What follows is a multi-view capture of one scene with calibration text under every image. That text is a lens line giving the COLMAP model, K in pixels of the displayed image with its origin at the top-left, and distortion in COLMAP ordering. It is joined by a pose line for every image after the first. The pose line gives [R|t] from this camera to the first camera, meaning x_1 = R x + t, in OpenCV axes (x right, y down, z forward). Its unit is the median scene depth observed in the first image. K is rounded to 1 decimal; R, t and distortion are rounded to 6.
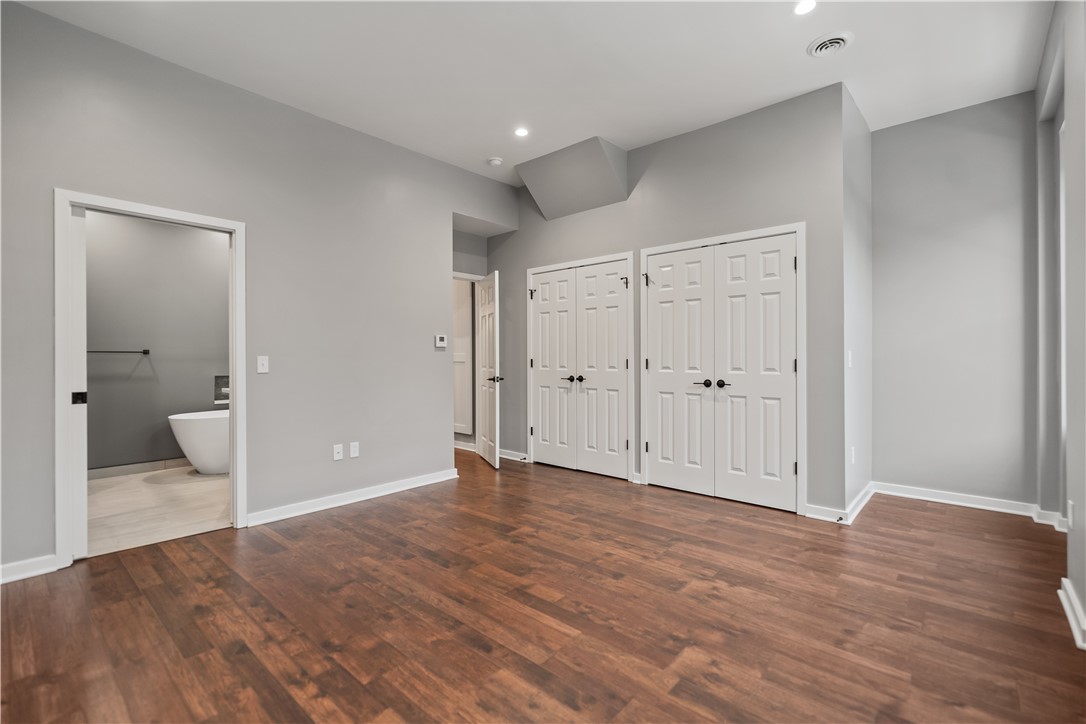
lens RADIAL K [[469.5, 0, 543.0], [0, 469.5, 362.0], [0, 0, 1]] dist [0.001062, -0.000119]
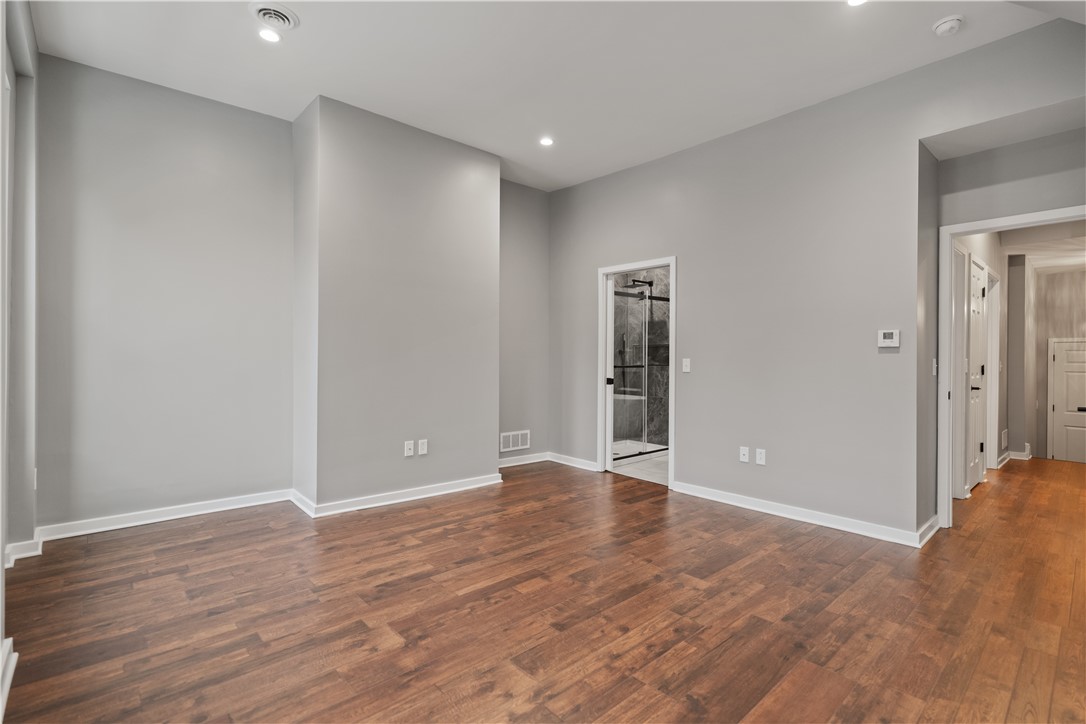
lens RADIAL K [[487.2, 0, 549.7], [0, 487.2, 361.5], [0, 0, 1]] dist [-0.000067, 0.000103]
pose [[-0.074489, 0.008584, -0.997185, 1.051994], [-0.018881, 0.999772, 0.010017, -0.016404], [0.997043, 0.019574, -0.074310, 1.084380]]
